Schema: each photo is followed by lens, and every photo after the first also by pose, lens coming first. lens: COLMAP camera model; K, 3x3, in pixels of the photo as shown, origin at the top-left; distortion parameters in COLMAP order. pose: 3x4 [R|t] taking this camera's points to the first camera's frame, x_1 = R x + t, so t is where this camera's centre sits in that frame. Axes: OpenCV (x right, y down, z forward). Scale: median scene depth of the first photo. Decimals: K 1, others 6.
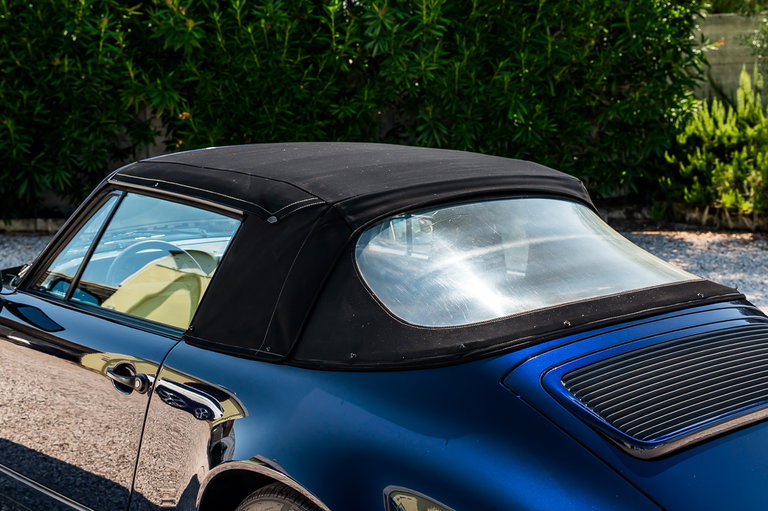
lens RADIAL K [[1176.6, 0, 385.3], [0, 1176.6, 253.2], [0, 0, 1]] dist [0.045204, 0.000000]
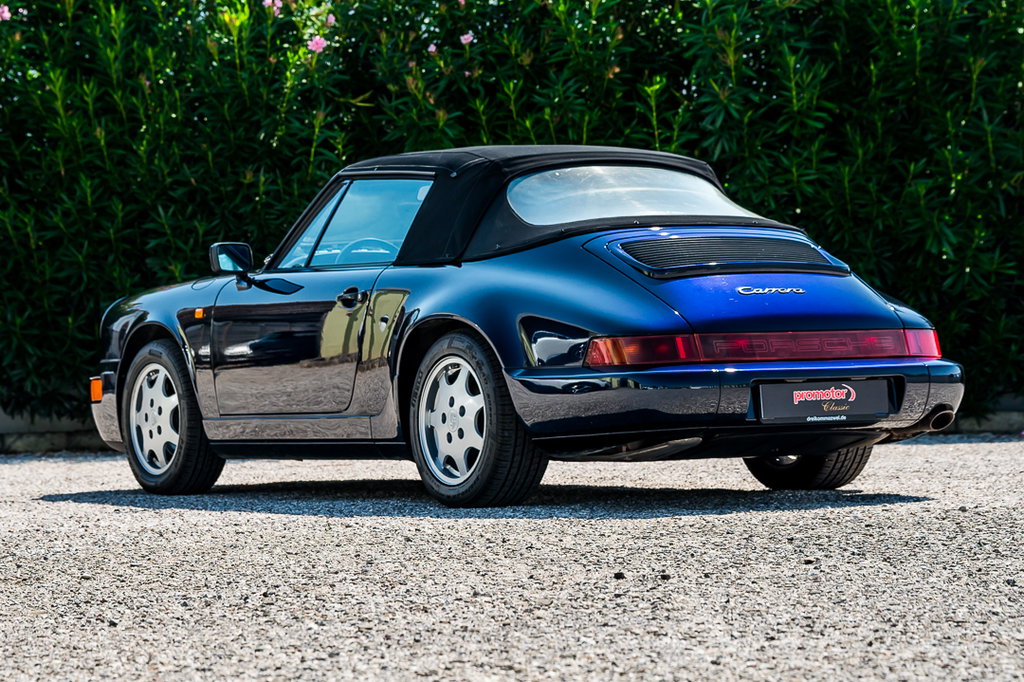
lens RADIAL K [[2952.0, 0, 511.6], [0, 2952.0, 341.2], [0, 0, 1]] dist [0.113041, 0.000000]
pose [[0.987874, -0.012546, -0.154752, 0.130698], [-0.010013, 0.989507, -0.144140, 0.170925], [0.154936, 0.143942, 0.977382, -0.611678]]
